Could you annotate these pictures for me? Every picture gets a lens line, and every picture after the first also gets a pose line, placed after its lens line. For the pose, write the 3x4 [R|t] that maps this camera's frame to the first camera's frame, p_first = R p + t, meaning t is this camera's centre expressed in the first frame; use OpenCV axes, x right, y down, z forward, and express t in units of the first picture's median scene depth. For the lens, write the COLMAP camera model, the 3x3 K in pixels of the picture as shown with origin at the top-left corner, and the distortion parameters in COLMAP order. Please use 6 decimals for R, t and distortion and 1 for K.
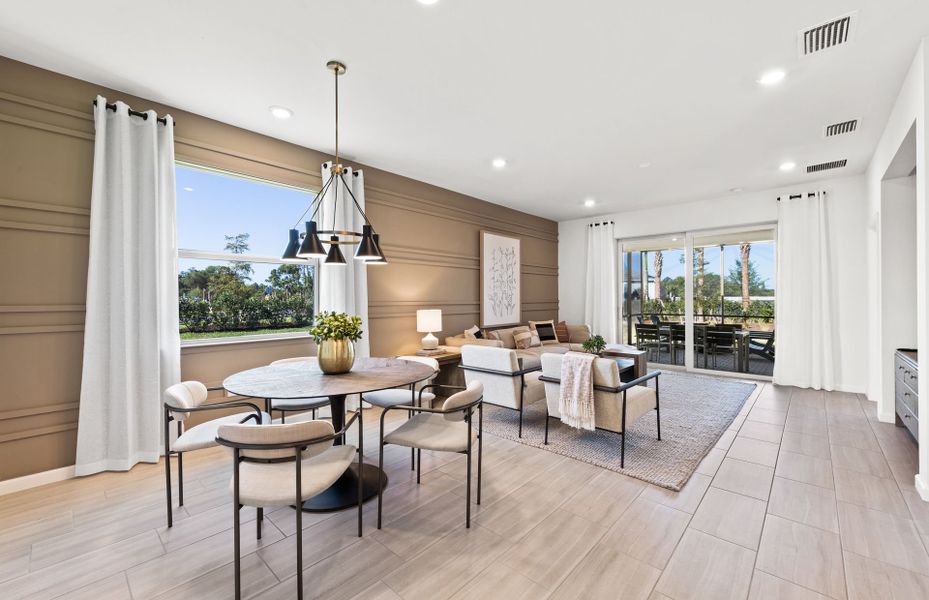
lens RADIAL K [[378.0, 0, 462.7], [0, 378.0, 298.7], [0, 0, 1]] dist [0.004015, -0.000917]
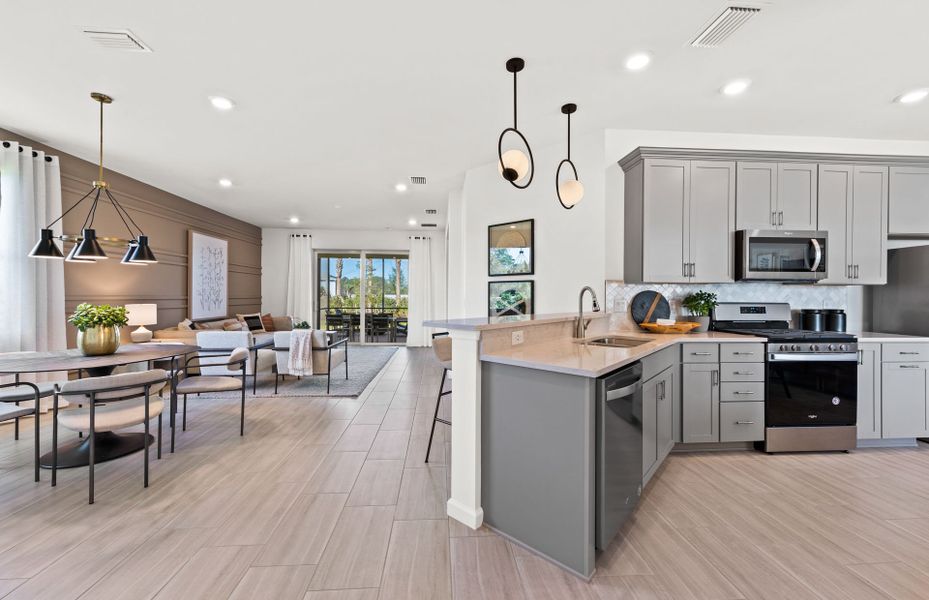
lens RADIAL K [[359.2, 0, 462.3], [0, 359.2, 295.3], [0, 0, 1]] dist [0.003607, -0.000774]
pose [[0.687605, 0.009963, 0.726016, -0.179669], [-0.009519, 0.999944, -0.004707, 0.001193], [-0.726022, -0.003674, 0.687661, -0.288974]]
